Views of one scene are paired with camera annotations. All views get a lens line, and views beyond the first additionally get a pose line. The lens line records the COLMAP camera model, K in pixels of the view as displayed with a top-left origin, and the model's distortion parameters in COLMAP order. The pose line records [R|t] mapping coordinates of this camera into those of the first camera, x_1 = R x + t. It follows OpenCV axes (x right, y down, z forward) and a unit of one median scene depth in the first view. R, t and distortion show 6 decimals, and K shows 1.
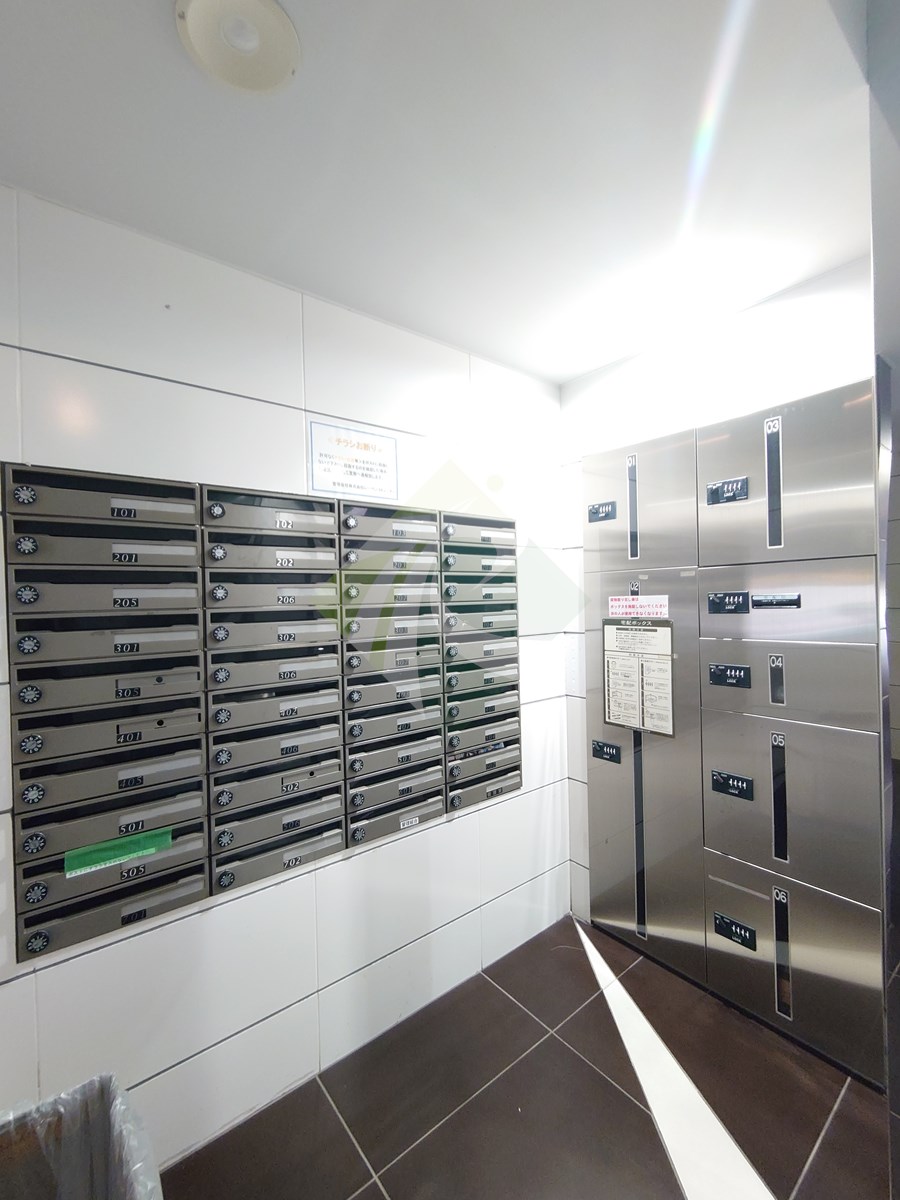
lens RADIAL K [[516.4, 0, 448.1], [0, 516.4, 602.4], [0, 0, 1]] dist [0.001440, 0.000166]
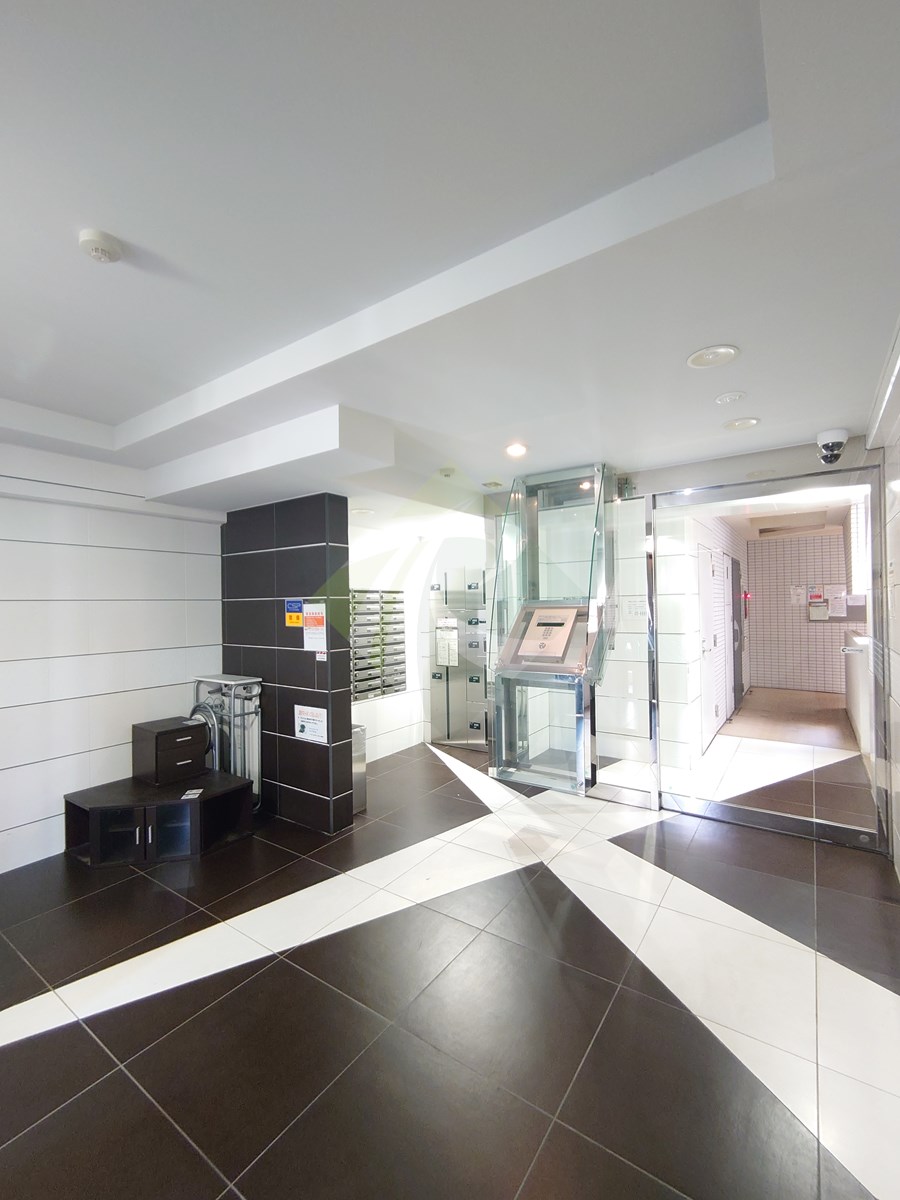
lens RADIAL K [[516.4, 0, 447.0], [0, 516.4, 603.3], [0, 0, 1]] dist [0.001440, 0.000166]
pose [[0.959255, 0.007676, 0.282436, -0.432056], [-0.000971, 0.999714, -0.023874, -0.029485], [-0.282539, 0.022627, 0.958989, -1.706731]]
